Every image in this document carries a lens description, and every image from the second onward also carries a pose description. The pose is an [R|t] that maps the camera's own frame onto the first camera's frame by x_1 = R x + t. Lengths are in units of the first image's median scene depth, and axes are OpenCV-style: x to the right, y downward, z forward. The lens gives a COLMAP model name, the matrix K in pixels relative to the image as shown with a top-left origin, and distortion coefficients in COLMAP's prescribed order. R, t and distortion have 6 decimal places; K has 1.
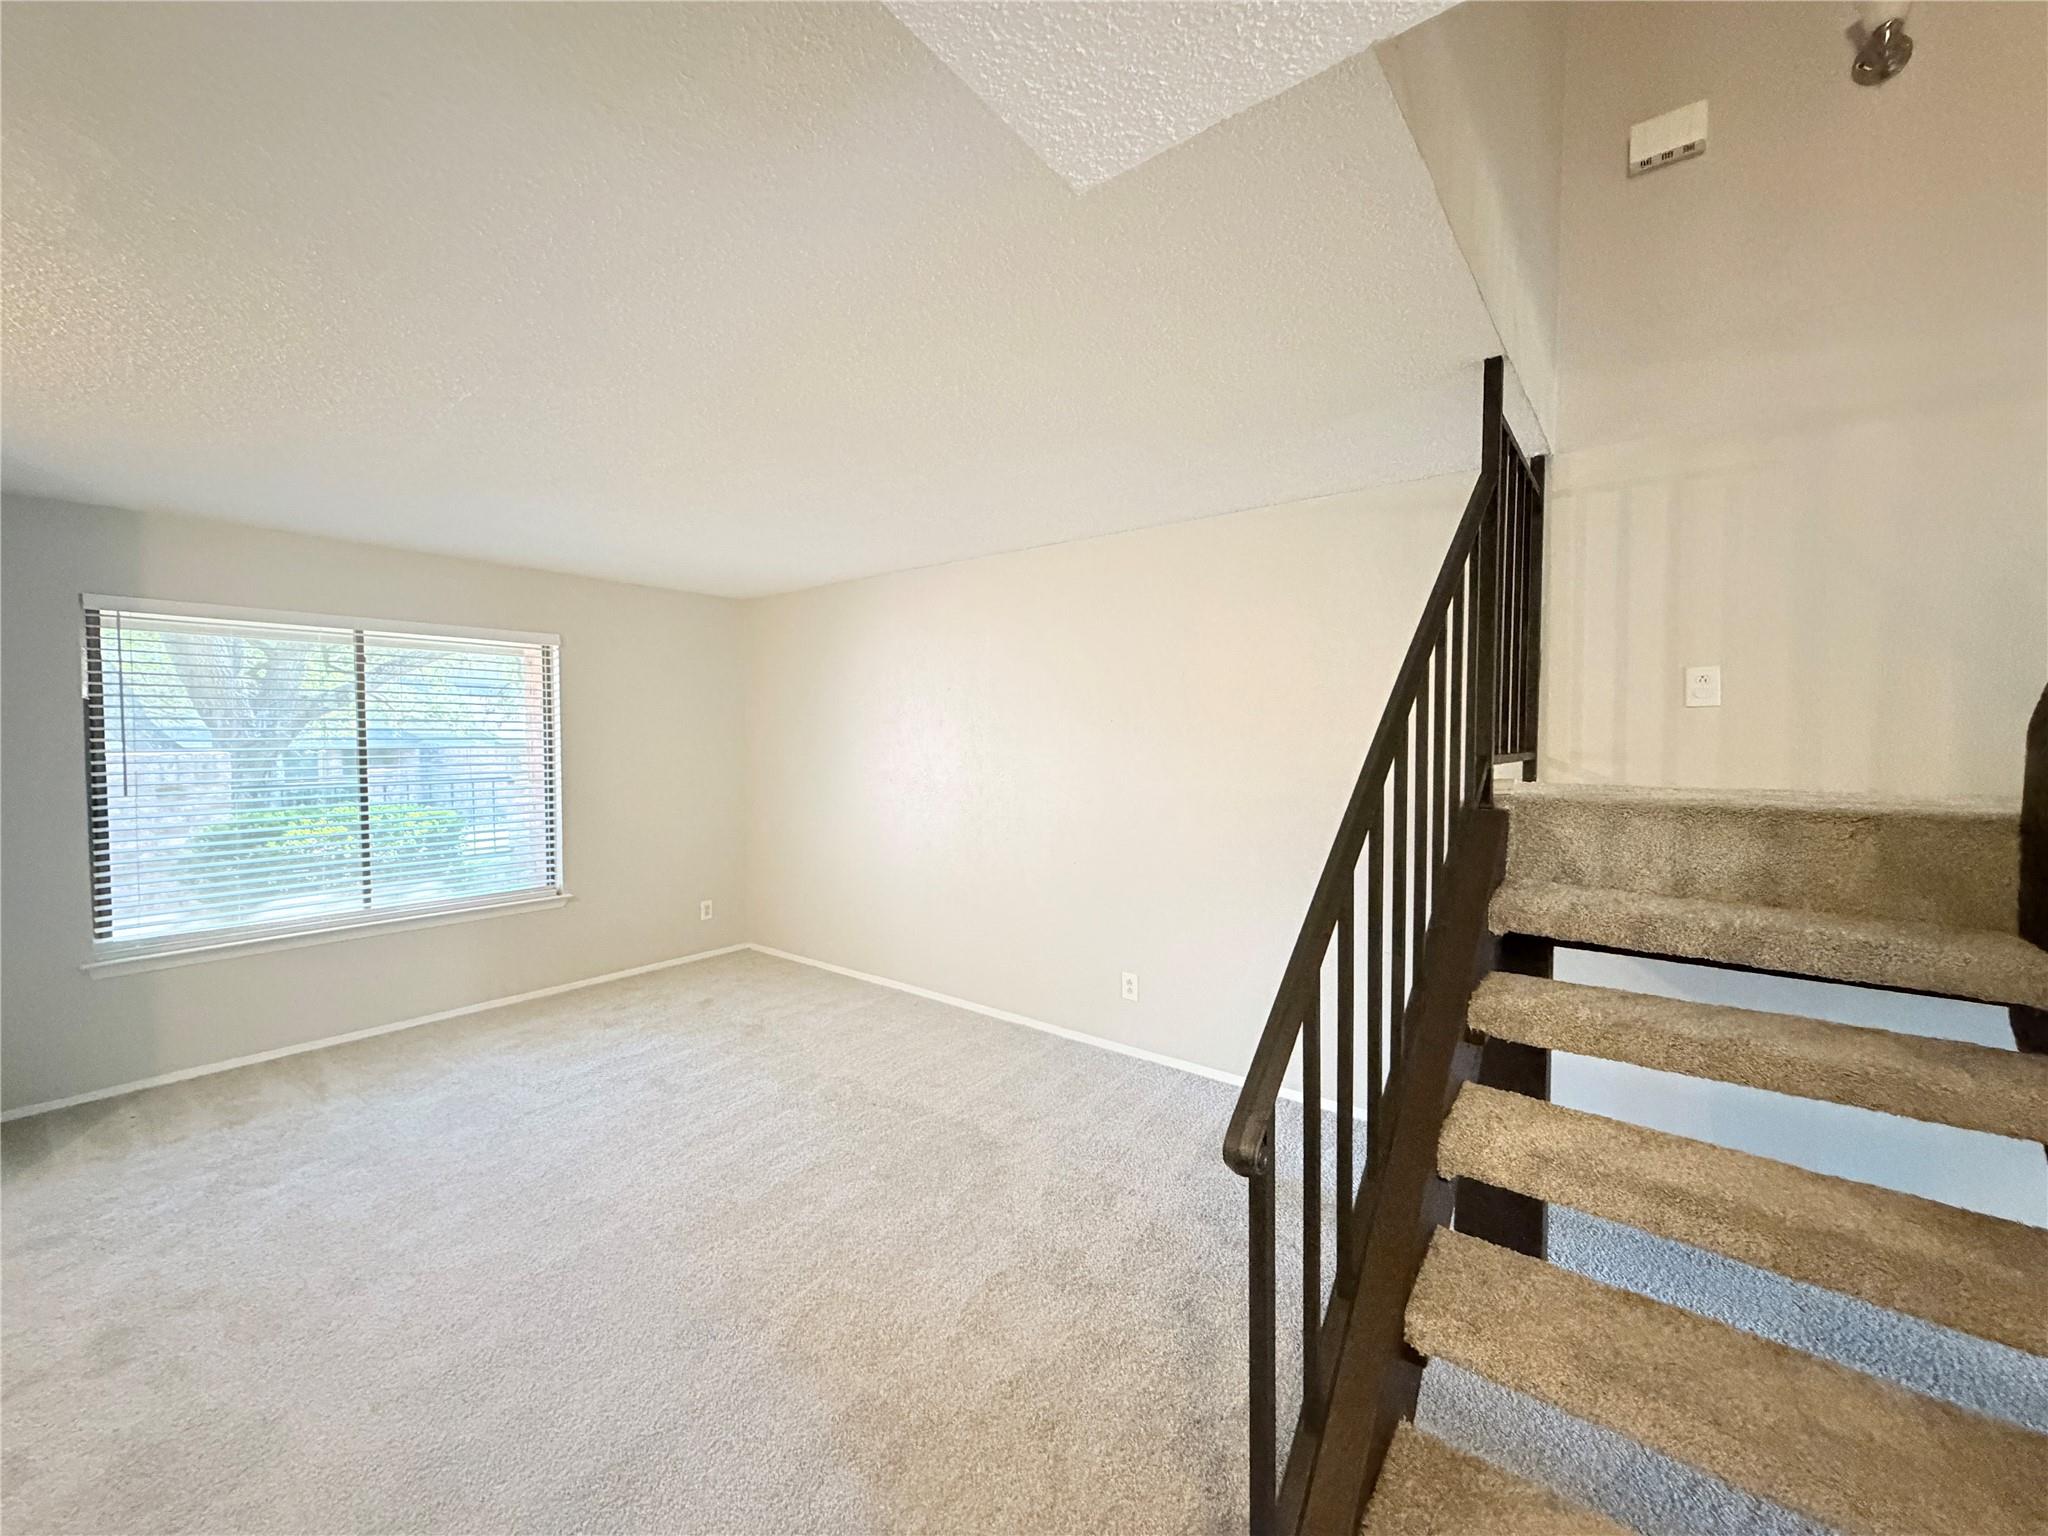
lens RADIAL K [[817.6, 0, 1020.5], [0, 817.6, 769.0], [0, 0, 1]] dist [0.000321, 0.000137]
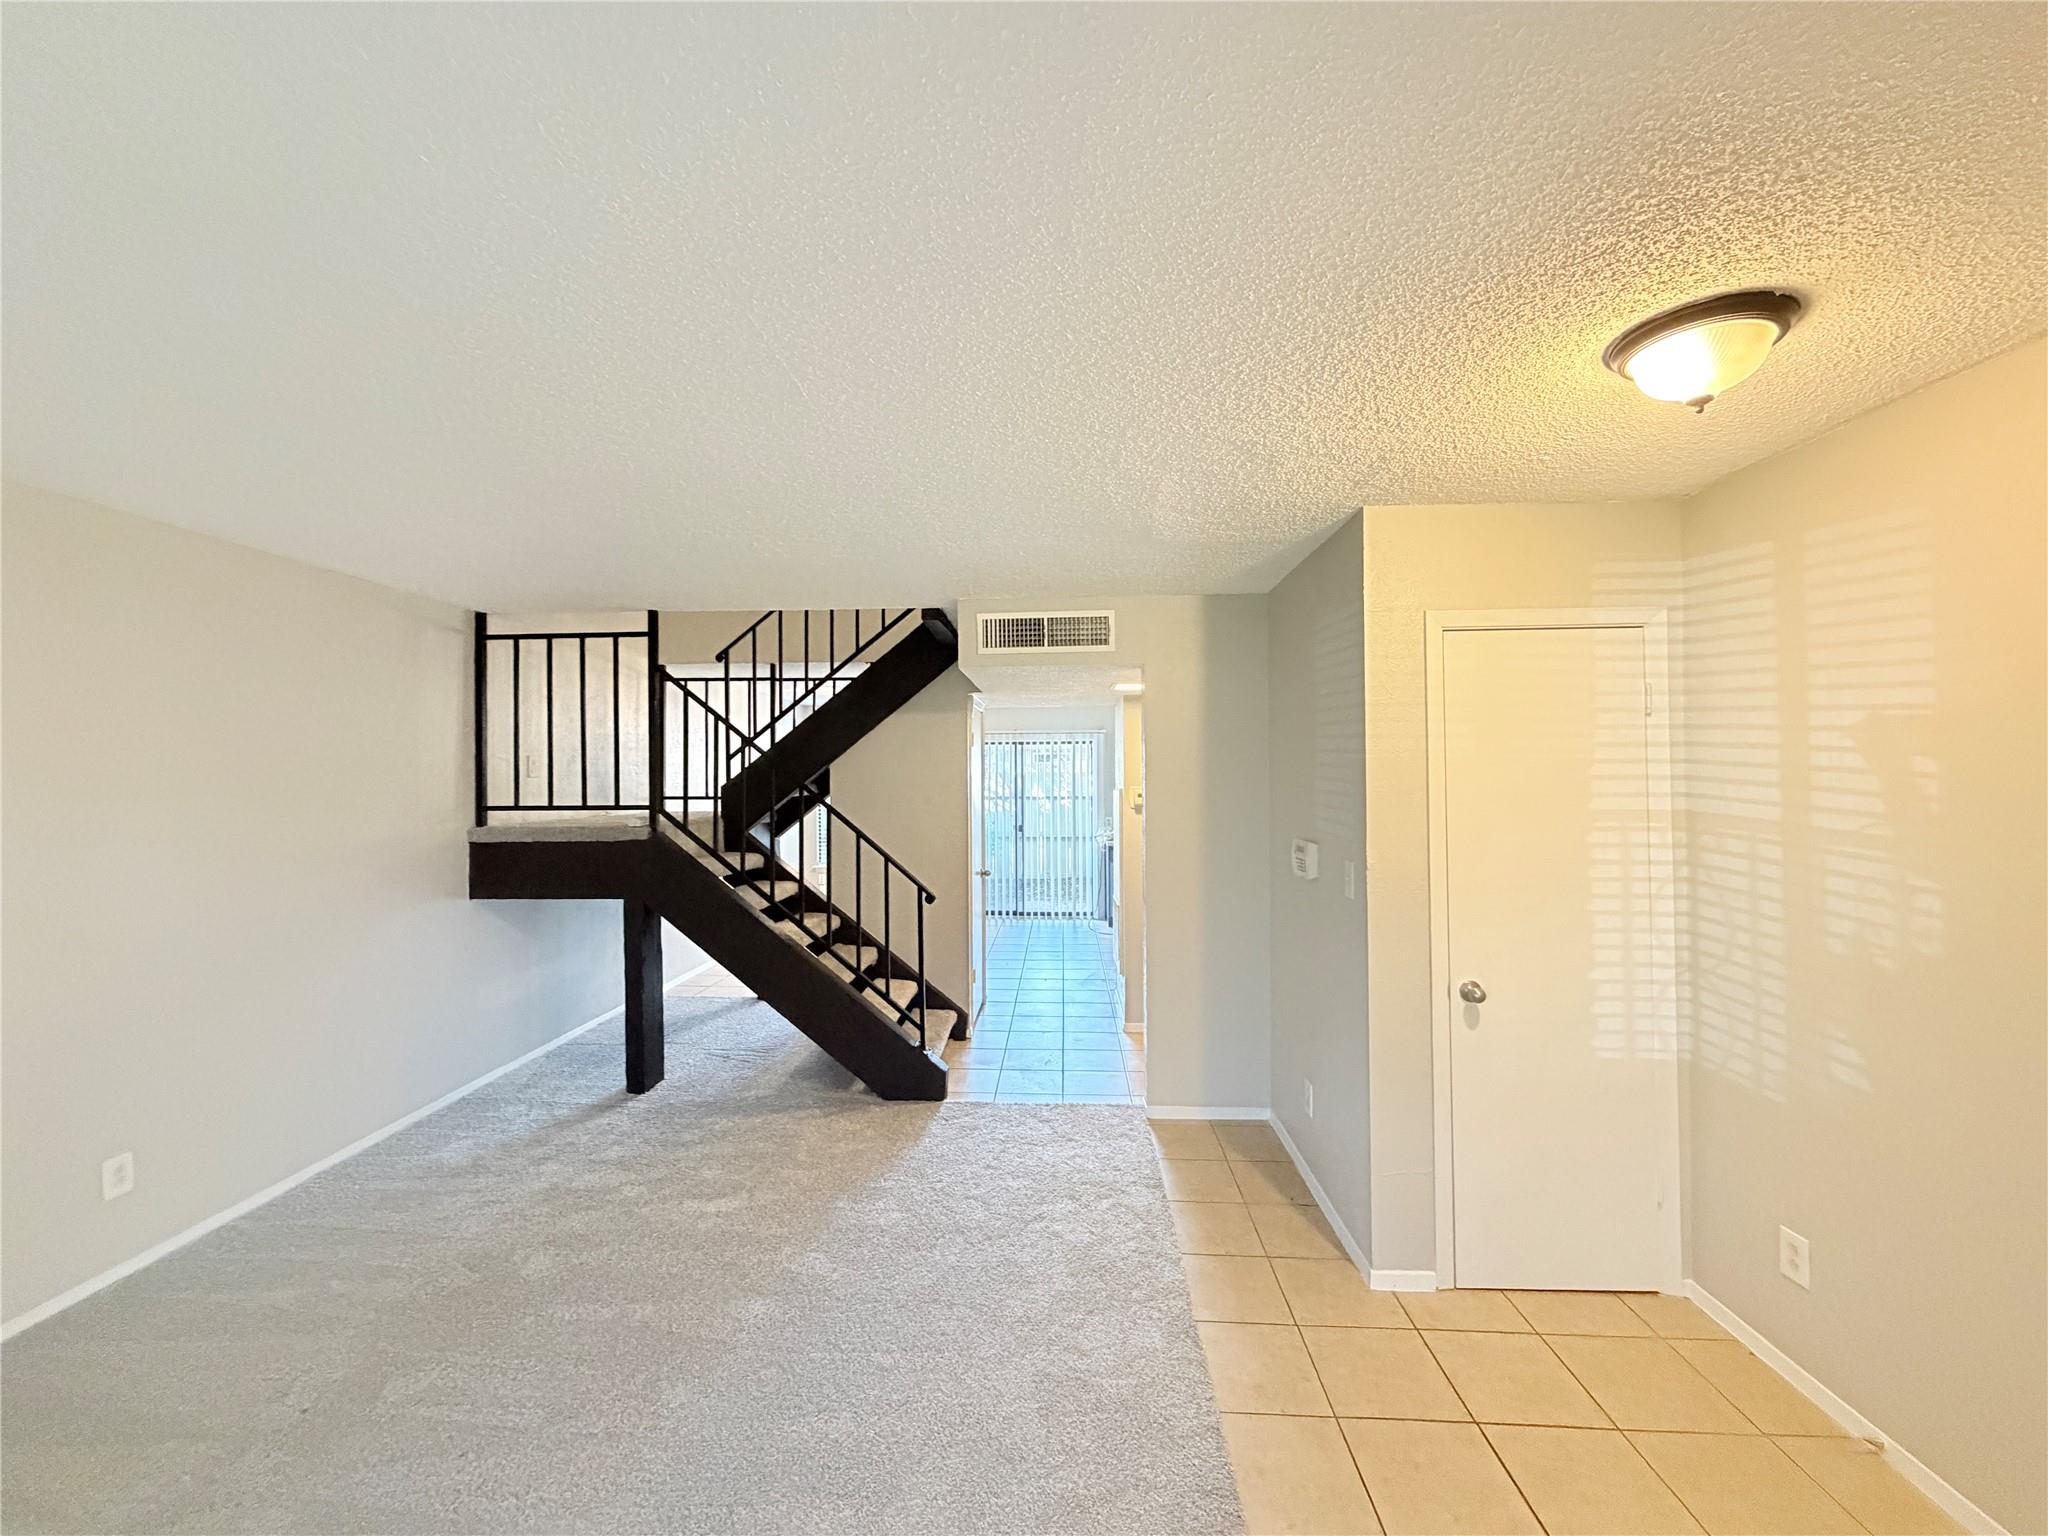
lens RADIAL K [[817.6, 0, 1020.5], [0, 817.6, 769.0], [0, 0, 1]] dist [0.000321, 0.000137]
pose [[-0.573432, 0.006622, 0.819226, -0.826871], [0.034064, 0.999295, 0.015767, -0.055329], [-0.818545, 0.036948, -0.573254, 0.738903]]
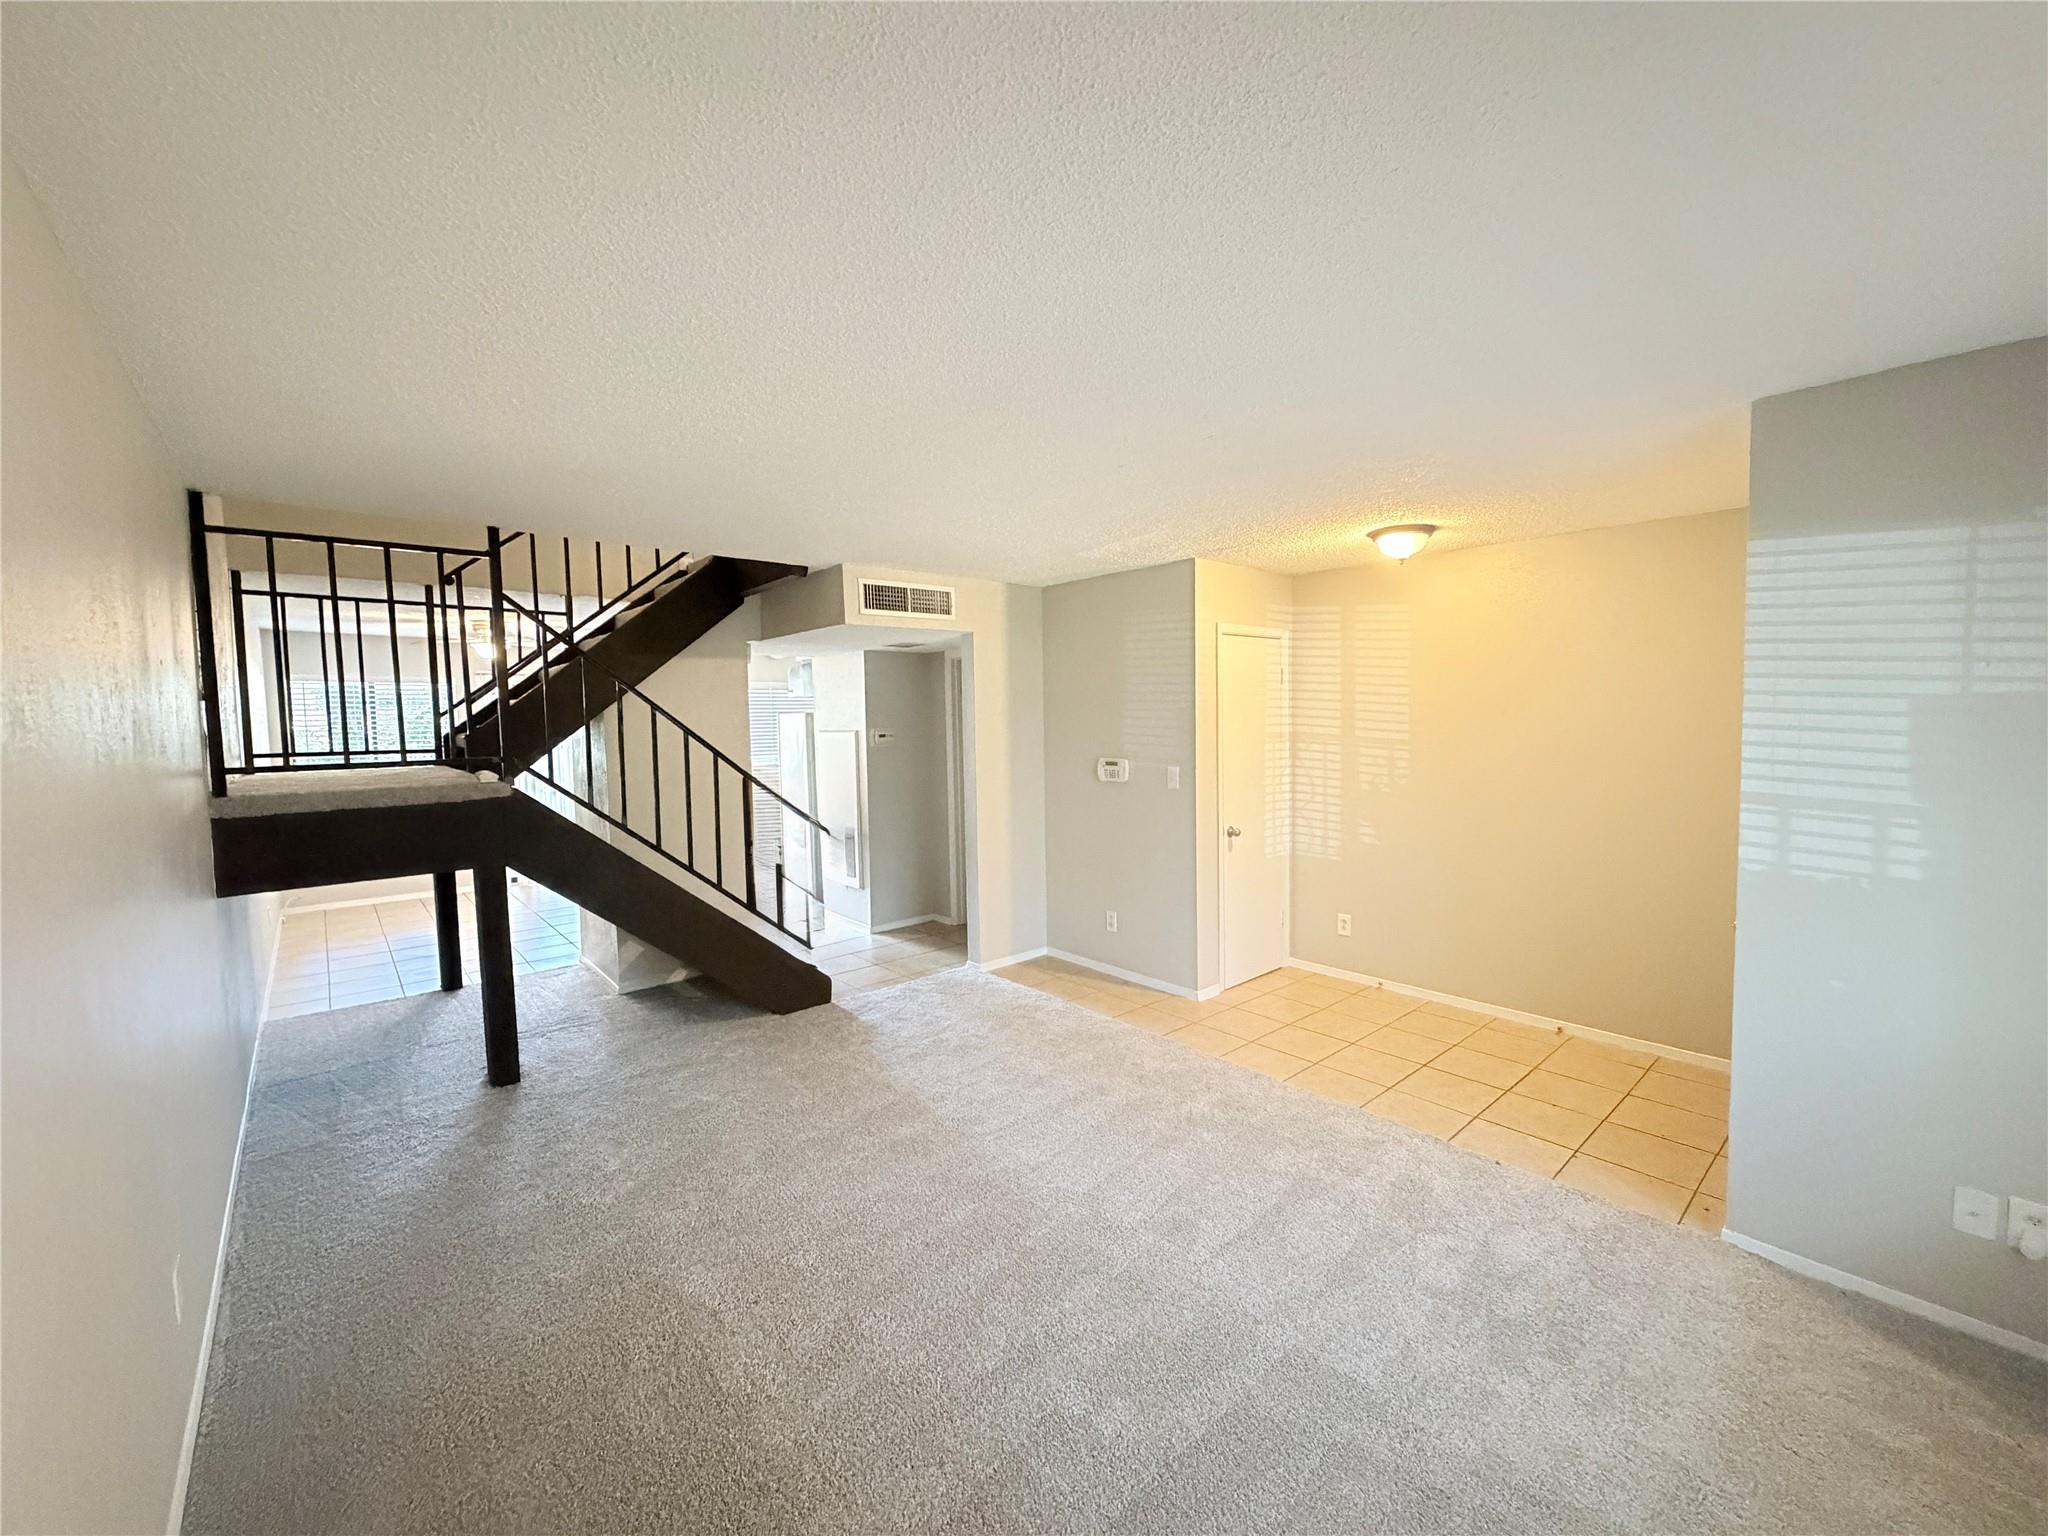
lens RADIAL K [[818.7, 0, 1021.5], [0, 818.7, 760.3], [0, 0, 1]] dist [0.000757, 0.000130]
pose [[-0.980960, 0.000576, 0.194207, -0.434642], [0.018693, 0.995633, 0.091466, -0.076219], [-0.193306, 0.093355, -0.976687, 1.302652]]
